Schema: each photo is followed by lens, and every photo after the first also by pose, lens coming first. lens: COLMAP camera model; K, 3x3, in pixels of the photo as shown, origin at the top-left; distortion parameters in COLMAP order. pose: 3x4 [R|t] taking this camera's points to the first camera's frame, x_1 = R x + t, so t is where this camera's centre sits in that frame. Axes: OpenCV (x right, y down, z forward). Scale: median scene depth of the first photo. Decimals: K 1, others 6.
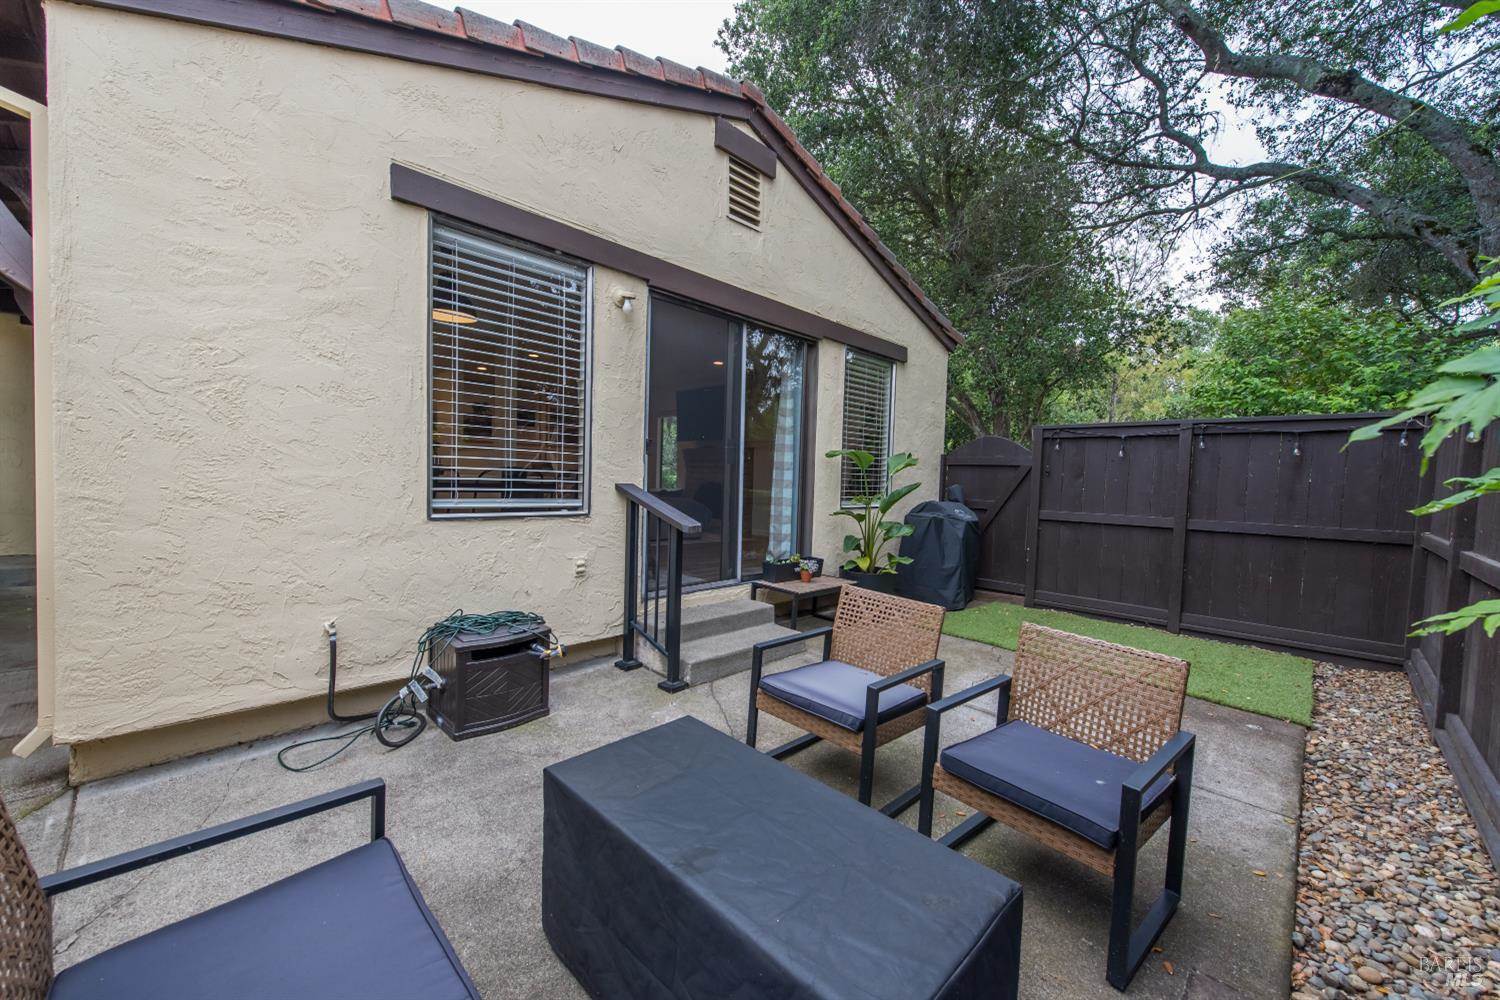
lens RADIAL K [[567.9, 0, 755.2], [0, 567.9, 503.2], [0, 0, 1]] dist [0.000167, 0.000007]
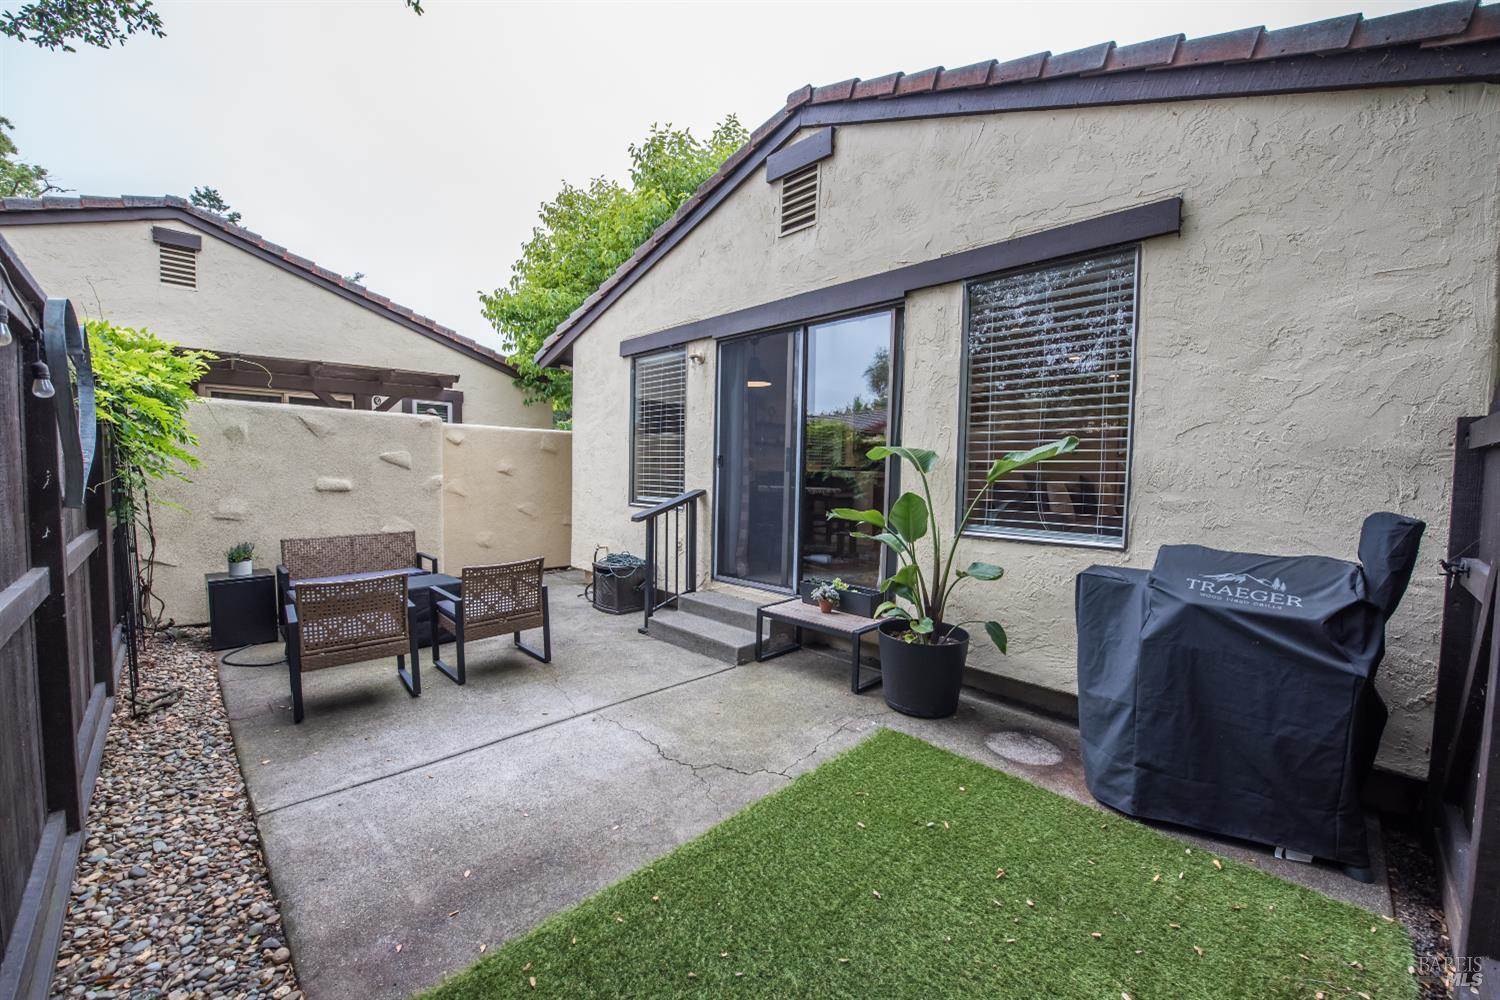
lens RADIAL K [[591.6, 0, 750.0], [0, 591.6, 500.0], [0, 0, 1]] dist [-0.022796, 0.000125]
pose [[-0.003675, 0.012601, -0.999914, 1.010431], [-0.063372, 0.997908, 0.012808, -0.029540], [0.997983, 0.063413, -0.002869, 0.945638]]
